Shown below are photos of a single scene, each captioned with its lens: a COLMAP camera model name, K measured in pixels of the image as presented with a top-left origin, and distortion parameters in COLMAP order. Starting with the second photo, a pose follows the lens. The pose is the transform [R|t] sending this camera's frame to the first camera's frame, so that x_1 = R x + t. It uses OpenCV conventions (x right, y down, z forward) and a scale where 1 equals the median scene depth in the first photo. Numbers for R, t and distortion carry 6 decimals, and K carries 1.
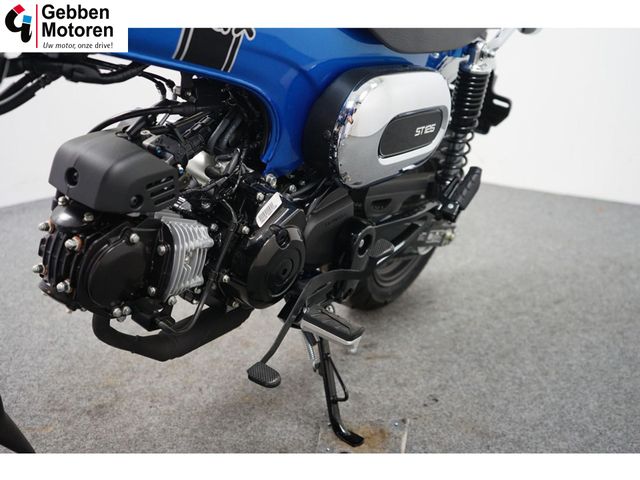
lens RADIAL K [[622.6, 0, 319.8], [0, 622.6, 240.7], [0, 0, 1]] dist [-0.003779, 0.000000]
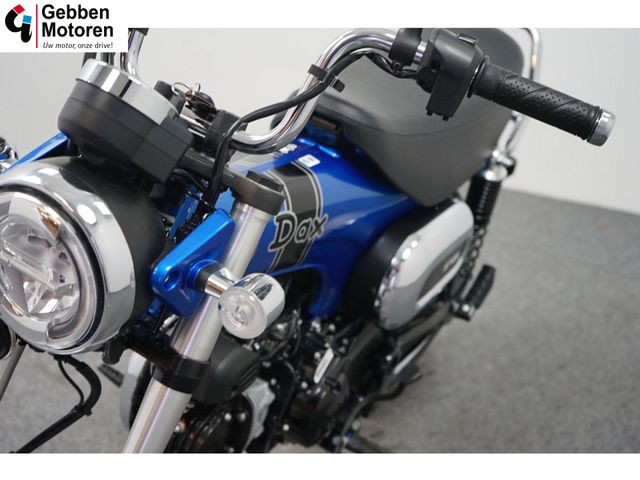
lens RADIAL K [[907.7, 0, 320.1], [0, 907.7, 239.6], [0, 0, 1]] dist [-0.017763, 0.000000]
pose [[0.992027, -0.024068, 0.123702, -0.164589], [0.013730, 0.996392, 0.083757, -0.237373], [-0.125272, -0.081391, 0.988778, -0.334966]]
